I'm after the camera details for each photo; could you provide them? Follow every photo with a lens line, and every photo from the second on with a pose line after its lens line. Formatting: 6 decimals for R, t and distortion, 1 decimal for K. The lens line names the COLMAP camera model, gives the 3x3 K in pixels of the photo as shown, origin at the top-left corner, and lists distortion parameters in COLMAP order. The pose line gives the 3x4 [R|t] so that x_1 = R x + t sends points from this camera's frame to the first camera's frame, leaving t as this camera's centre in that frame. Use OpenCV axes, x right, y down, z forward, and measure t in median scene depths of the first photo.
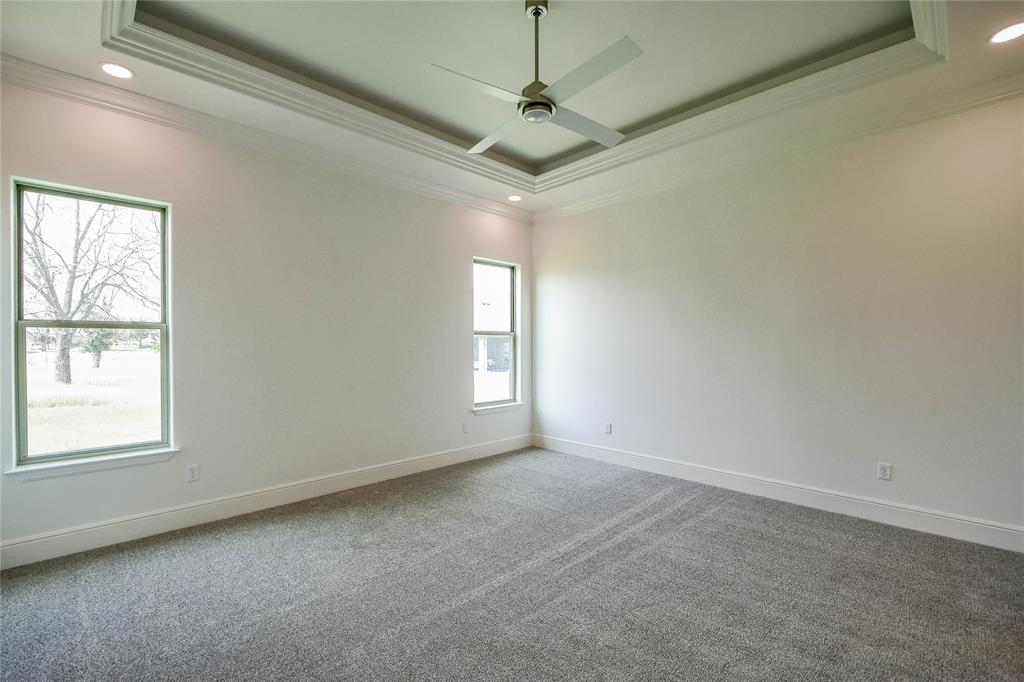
lens RADIAL K [[446.3, 0, 495.4], [0, 446.3, 350.3], [0, 0, 1]] dist [0.004205, -0.003571]
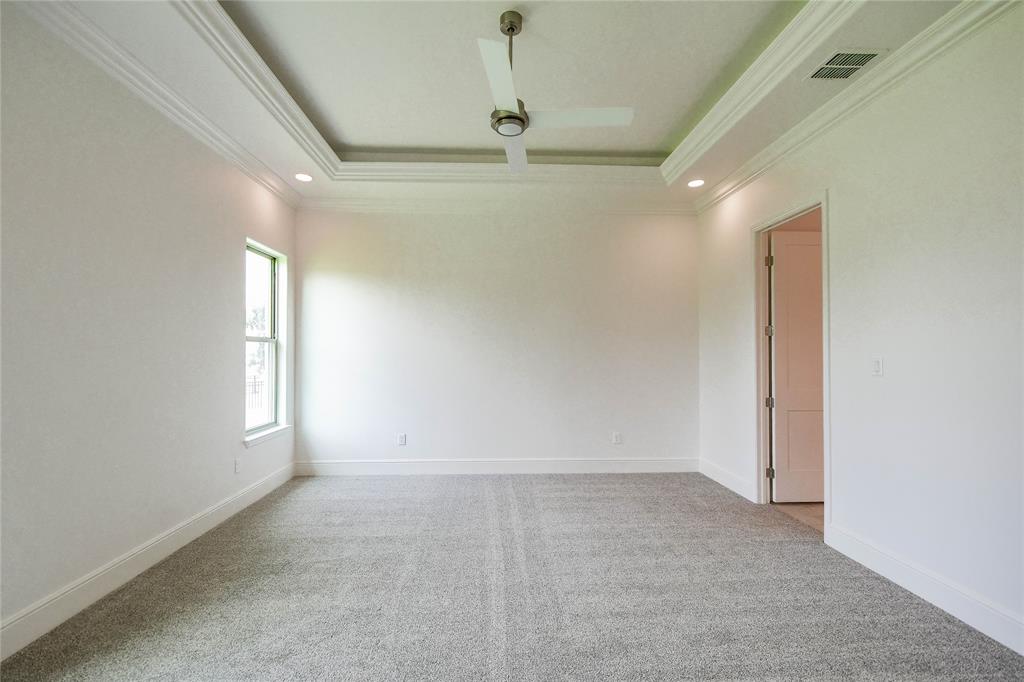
lens RADIAL K [[446.3, 0, 517.4], [0, 446.3, 349.6], [0, 0, 1]] dist [0.004205, -0.003571]
pose [[0.665117, 0.010524, 0.746665, -0.354890], [0.009008, 0.999715, -0.022115, 0.001818], [-0.746685, 0.021435, 0.664832, 0.179878]]
